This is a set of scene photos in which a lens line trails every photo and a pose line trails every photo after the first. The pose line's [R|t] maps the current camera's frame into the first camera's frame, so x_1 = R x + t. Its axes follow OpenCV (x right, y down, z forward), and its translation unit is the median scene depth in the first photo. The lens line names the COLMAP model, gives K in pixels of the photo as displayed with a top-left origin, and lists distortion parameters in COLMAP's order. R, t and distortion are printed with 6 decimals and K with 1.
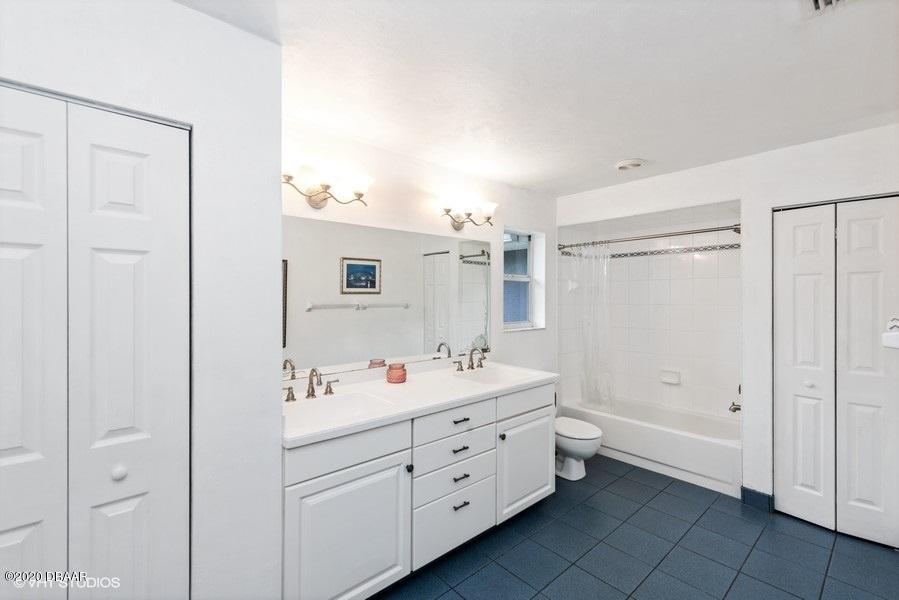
lens RADIAL K [[391.0, 0, 448.4], [0, 391.0, 297.6], [0, 0, 1]] dist [-0.000722, 0.000209]
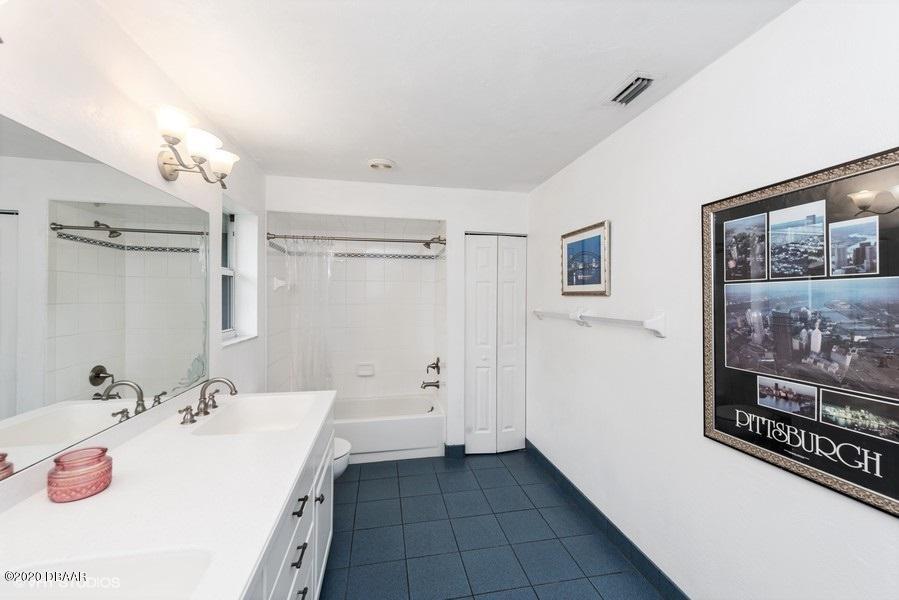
lens RADIAL K [[356.9, 0, 451.1], [0, 356.9, 300.6], [0, 0, 1]] dist [0.020473, 0.000004]
pose [[0.498207, -0.008004, 0.867021, -0.241931], [-0.002292, 0.999942, 0.010549, -0.003485], [-0.867055, -0.007243, 0.498160, 0.388343]]
